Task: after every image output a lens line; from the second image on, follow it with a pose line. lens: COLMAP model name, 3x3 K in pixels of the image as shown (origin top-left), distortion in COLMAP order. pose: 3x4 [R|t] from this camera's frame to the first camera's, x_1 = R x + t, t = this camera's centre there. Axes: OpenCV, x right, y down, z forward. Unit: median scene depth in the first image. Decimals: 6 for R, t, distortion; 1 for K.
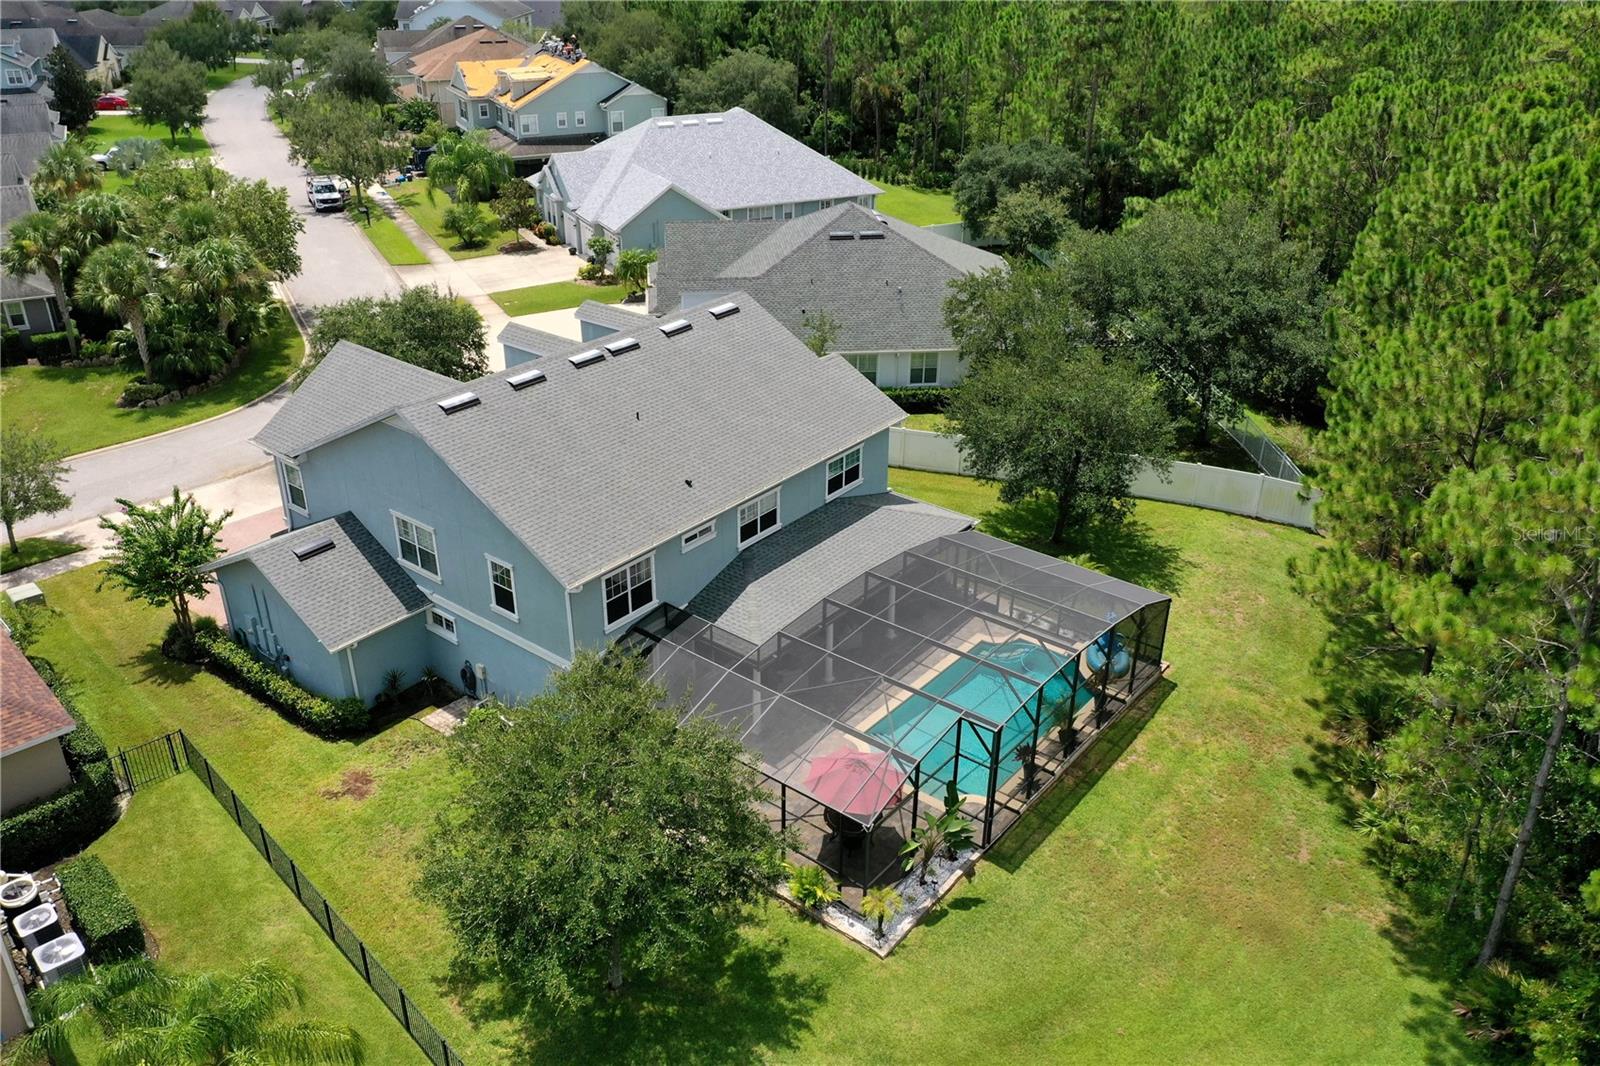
lens RADIAL K [[1265.1, 0, 800.0], [0, 1265.1, 533.0], [0, 0, 1]] dist [0.002529, 0.000266]
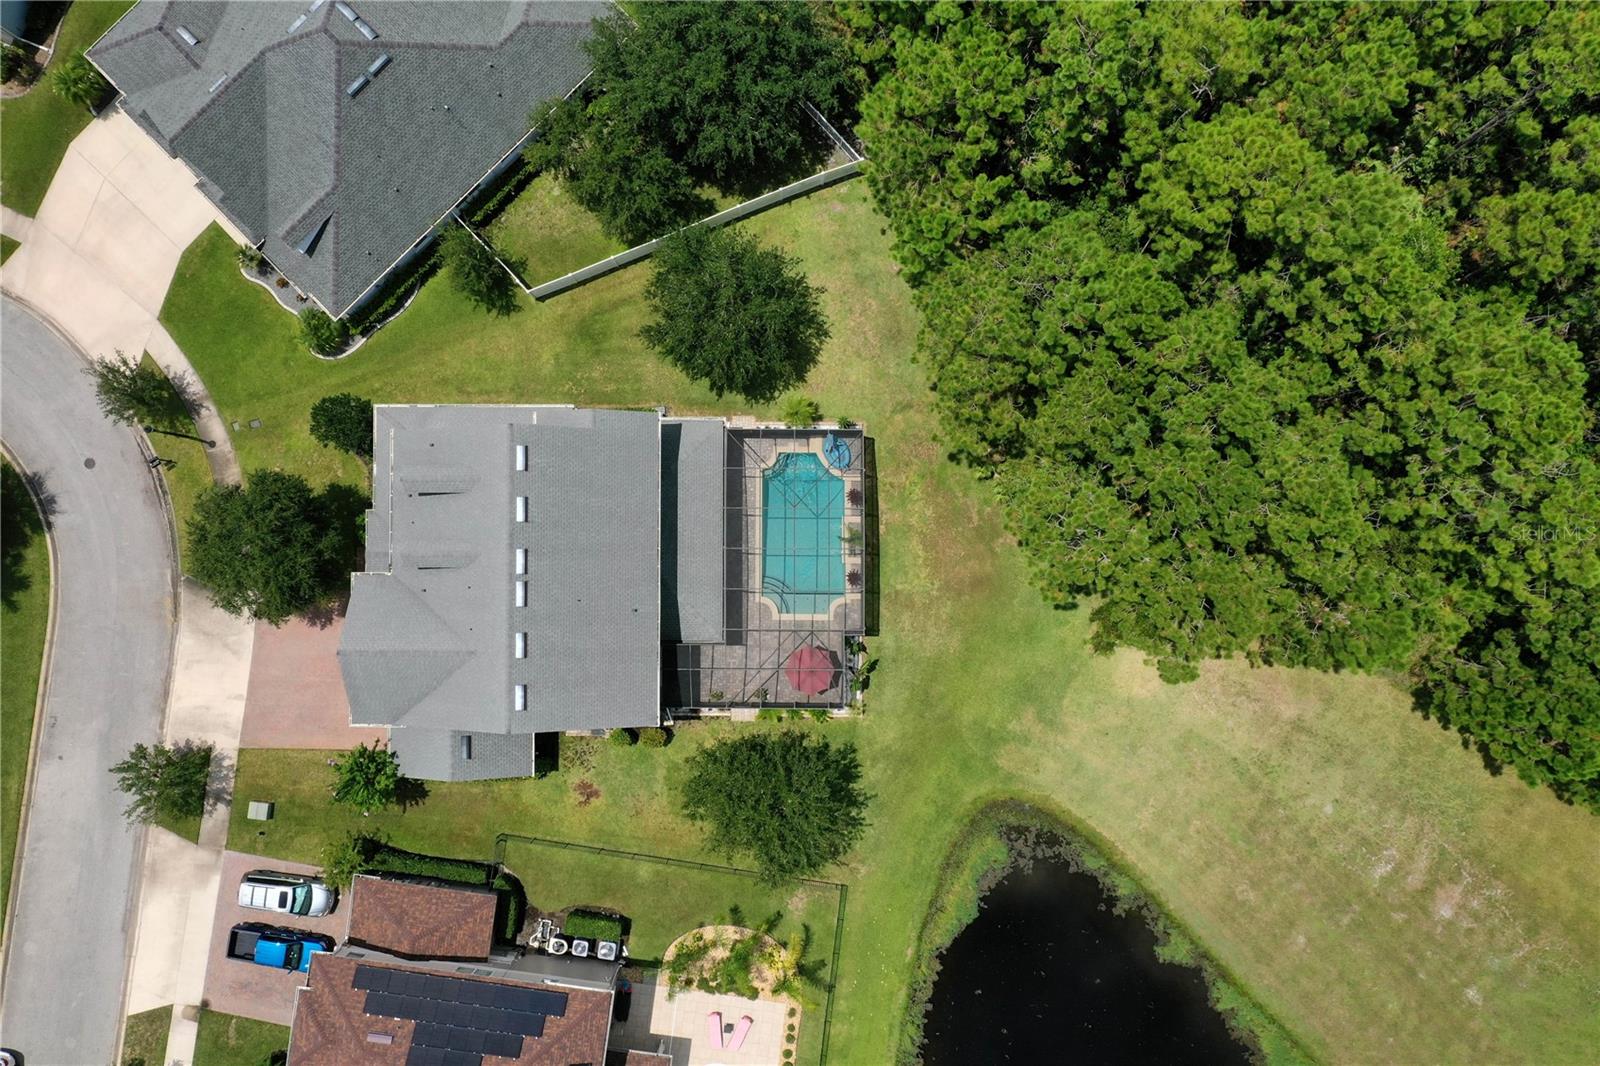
lens RADIAL K [[1265.1, 0, 800.0], [0, 1265.1, 533.0], [0, 0, 1]] dist [0.002529, 0.000266]
pose [[0.784513, -0.620109, -0.001922, 0.135371], [0.295011, 0.370495, 0.880739, -1.332581], [-0.545442, -0.691519, 0.473598, 0.139347]]
